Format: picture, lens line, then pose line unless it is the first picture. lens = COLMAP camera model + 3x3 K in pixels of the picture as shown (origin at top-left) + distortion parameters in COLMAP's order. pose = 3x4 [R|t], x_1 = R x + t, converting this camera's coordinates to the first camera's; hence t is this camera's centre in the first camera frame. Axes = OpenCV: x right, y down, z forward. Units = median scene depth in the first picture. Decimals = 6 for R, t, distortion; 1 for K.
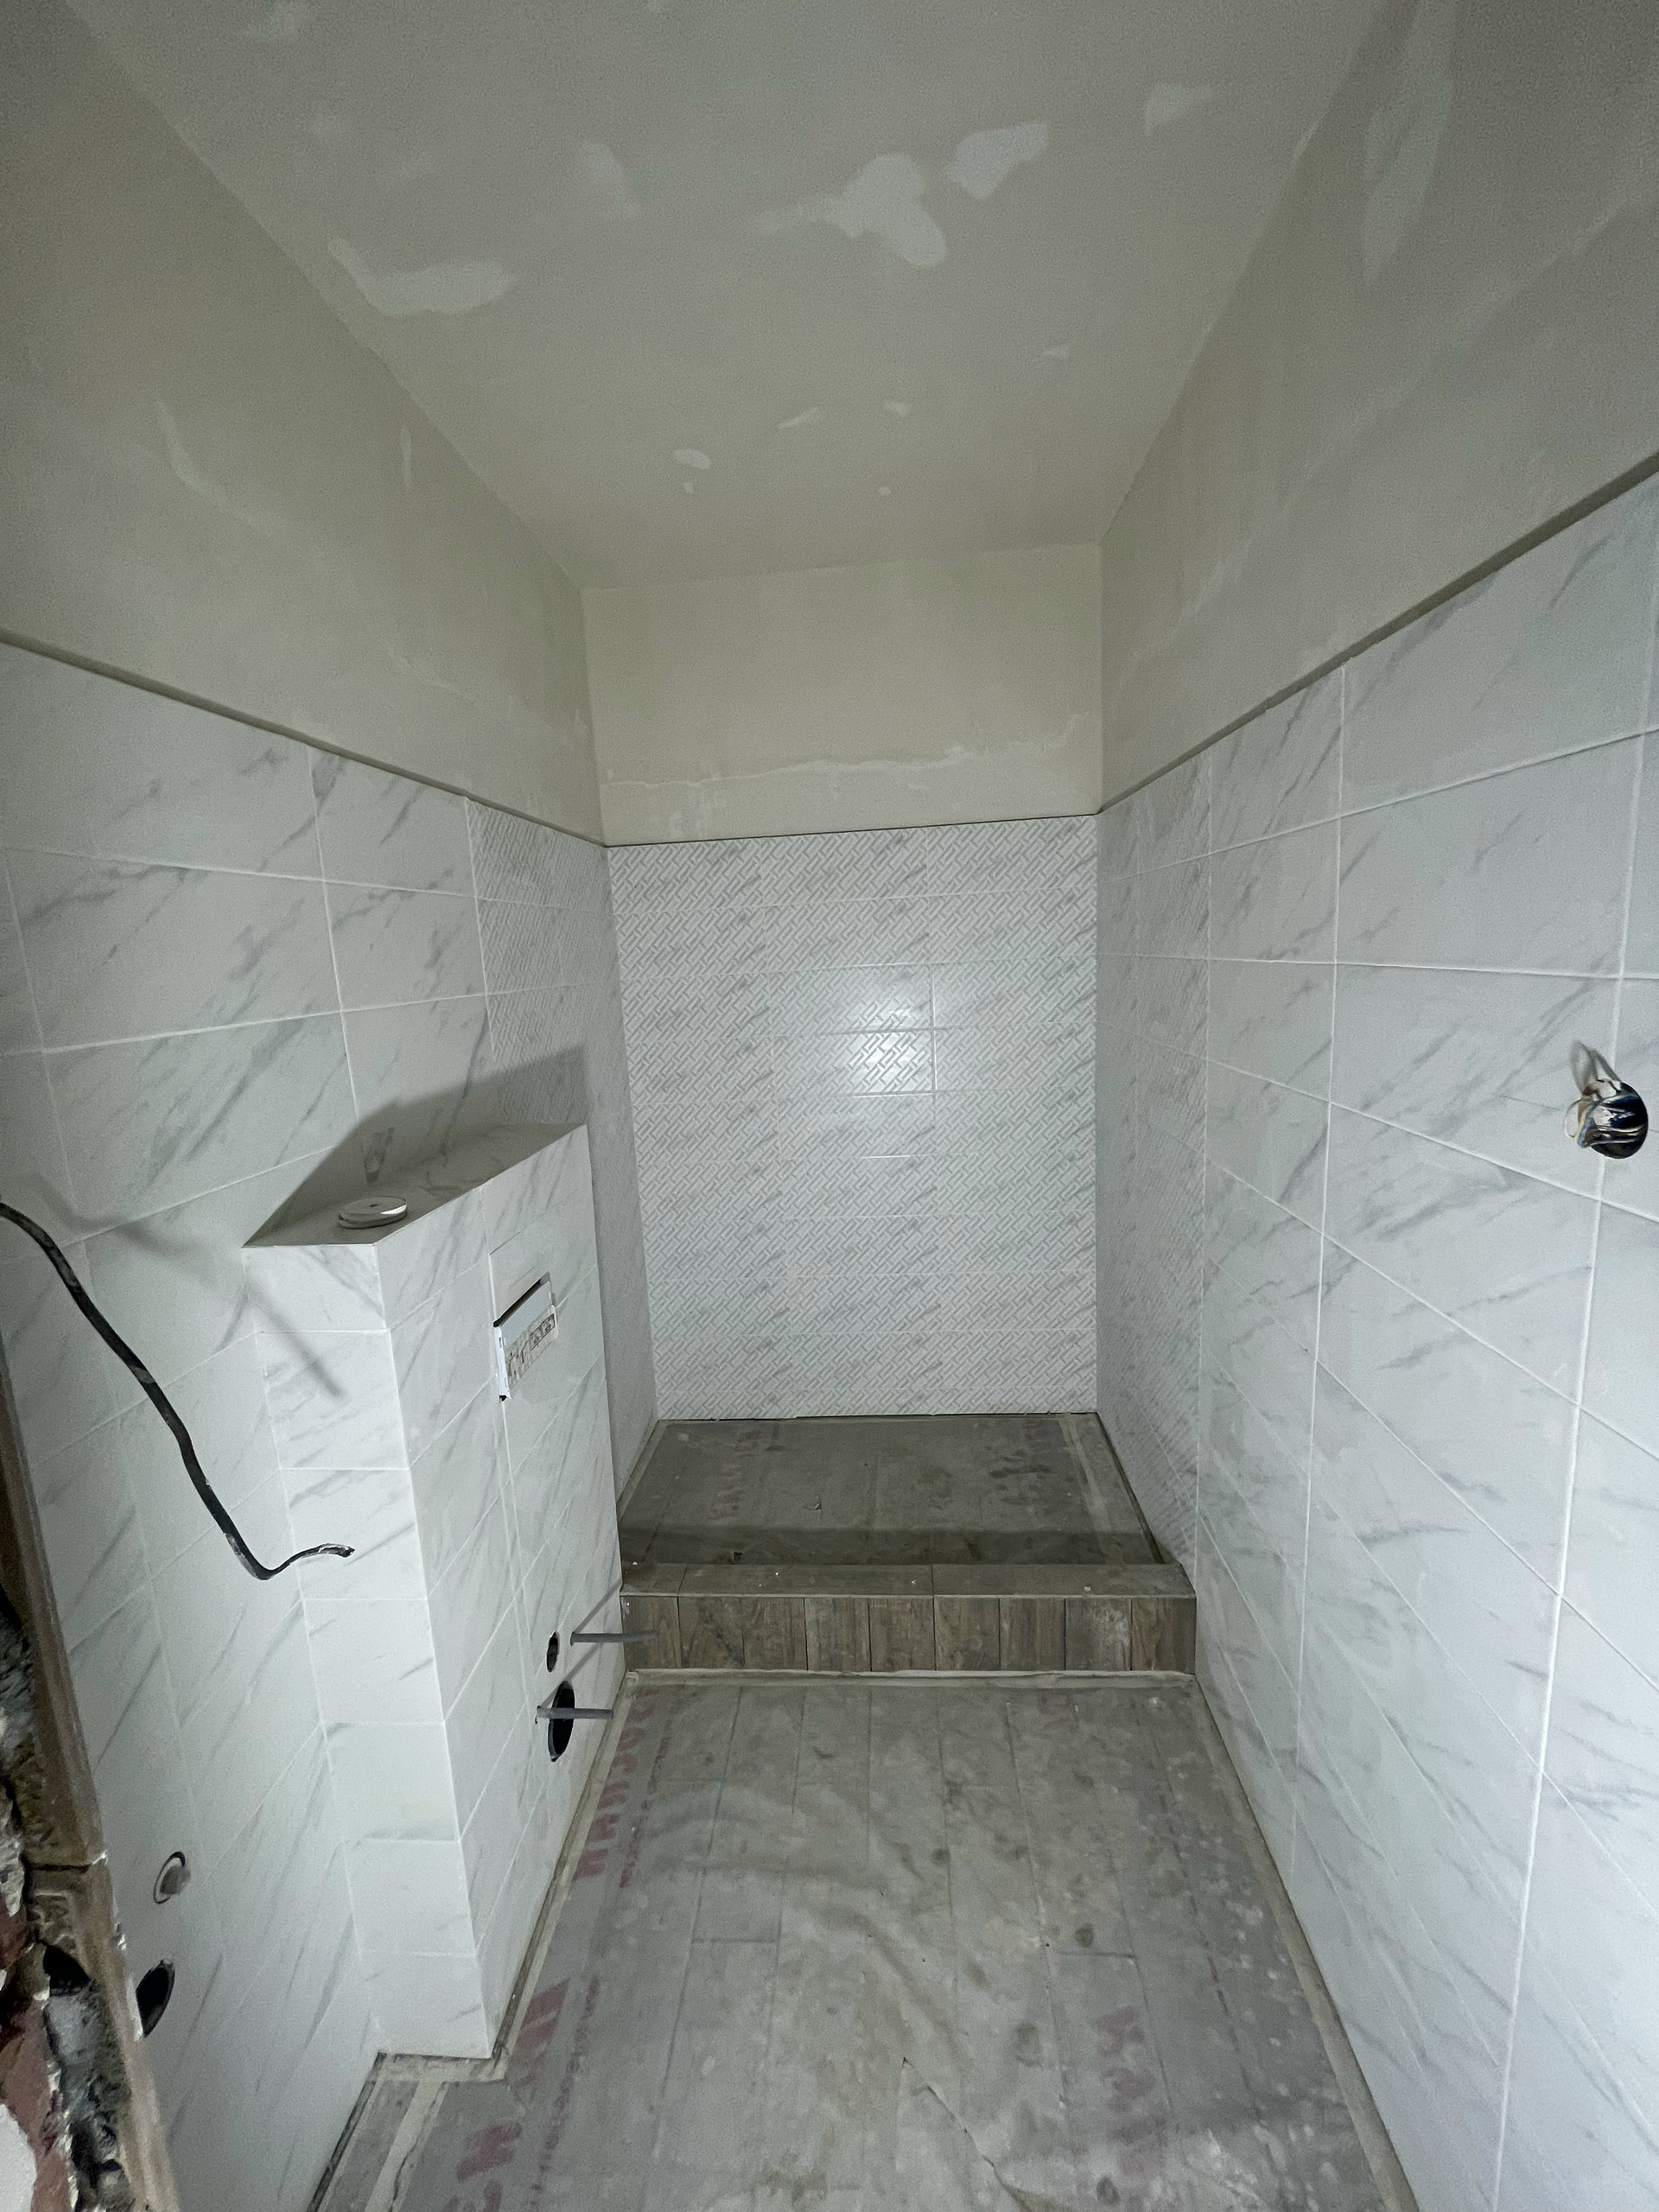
lens RADIAL K [[891.7, 0, 834.2], [0, 891.7, 1100.4], [0, 0, 1]] dist [-0.002552, 0.000784]
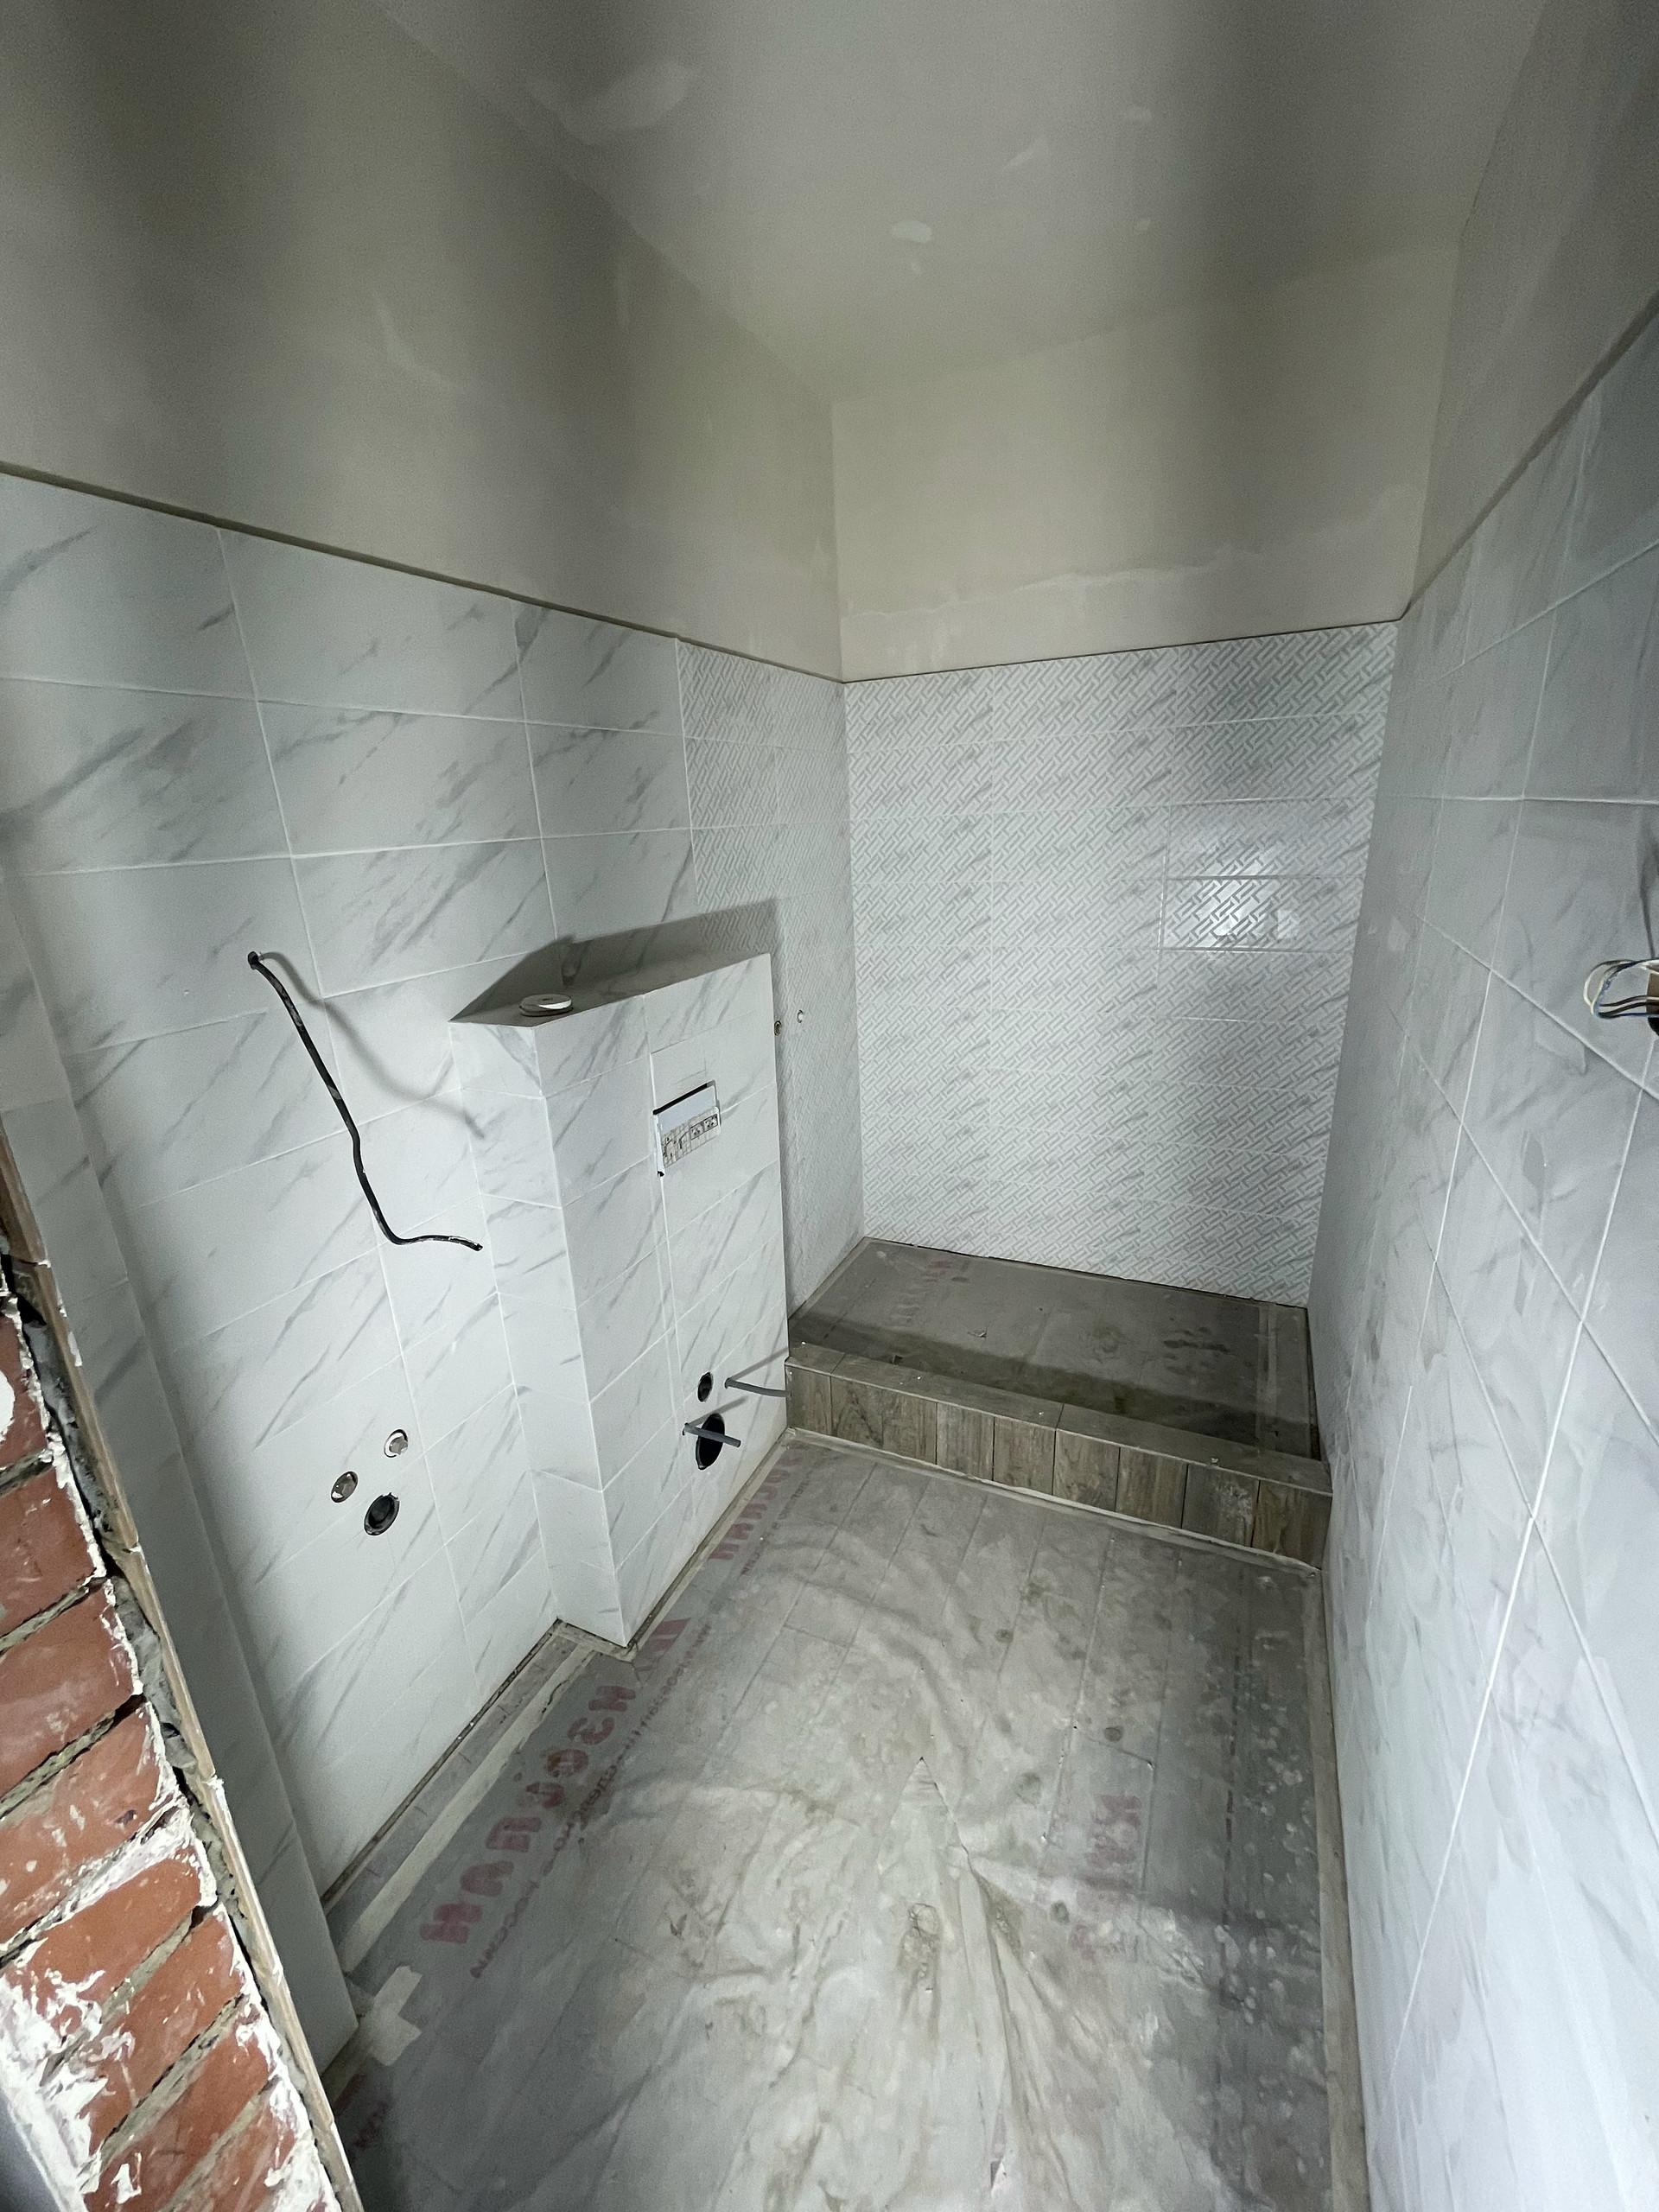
lens RADIAL K [[891.7, 0, 826.7], [0, 891.7, 1102.2], [0, 0, 1]] dist [-0.002552, 0.000784]
pose [[0.933450, 0.118901, -0.338428, 0.211908], [-0.062382, 0.982898, 0.173263, 0.015002], [0.353241, -0.140620, 0.924904, -0.015385]]
